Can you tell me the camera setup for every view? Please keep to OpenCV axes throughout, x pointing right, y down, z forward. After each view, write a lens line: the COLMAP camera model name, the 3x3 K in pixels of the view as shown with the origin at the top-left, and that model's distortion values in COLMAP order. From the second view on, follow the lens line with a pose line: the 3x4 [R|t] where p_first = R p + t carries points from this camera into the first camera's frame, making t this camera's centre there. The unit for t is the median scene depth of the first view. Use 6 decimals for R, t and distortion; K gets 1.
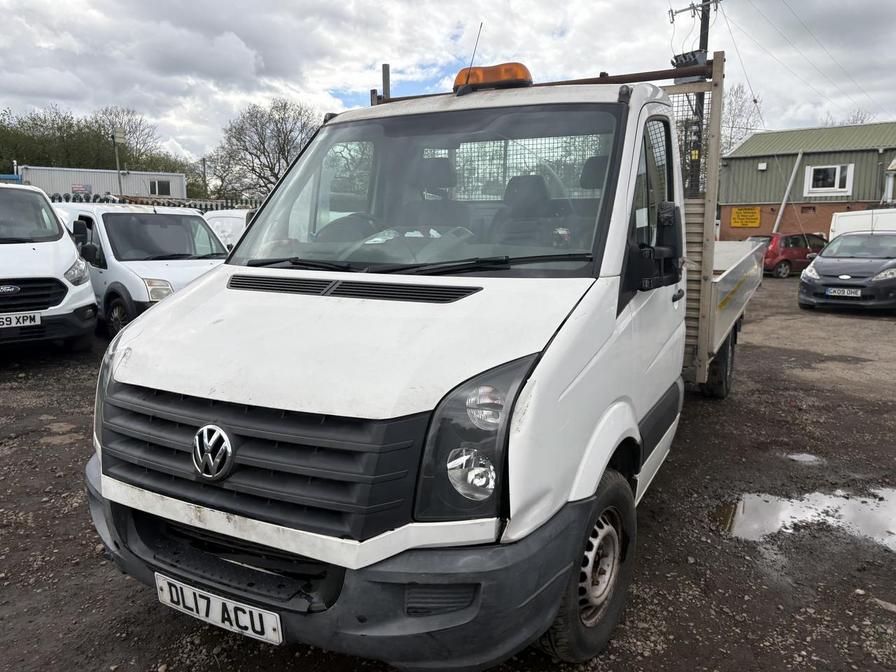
lens RADIAL K [[671.4, 0, 440.9], [0, 671.4, 328.6], [0, 0, 1]] dist [0.023856, -0.022033]
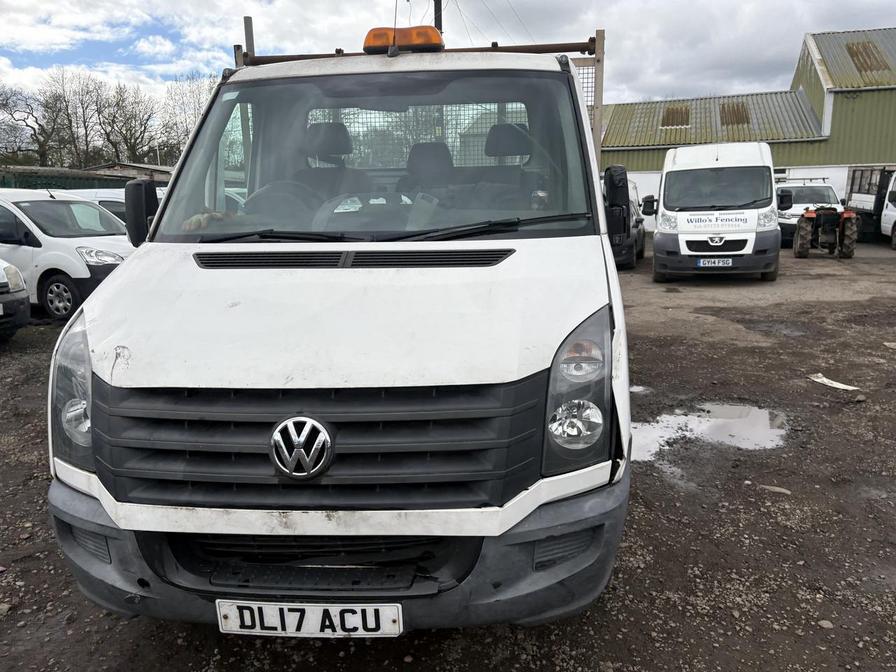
lens RADIAL K [[671.4, 0, 450.5], [0, 671.4, 334.1], [0, 0, 1]] dist [0.023856, -0.022033]
pose [[0.918586, -0.100005, 0.382361, -0.448527], [0.083709, 0.994738, 0.059065, -0.000895], [-0.386256, -0.022250, 0.922123, 0.102113]]
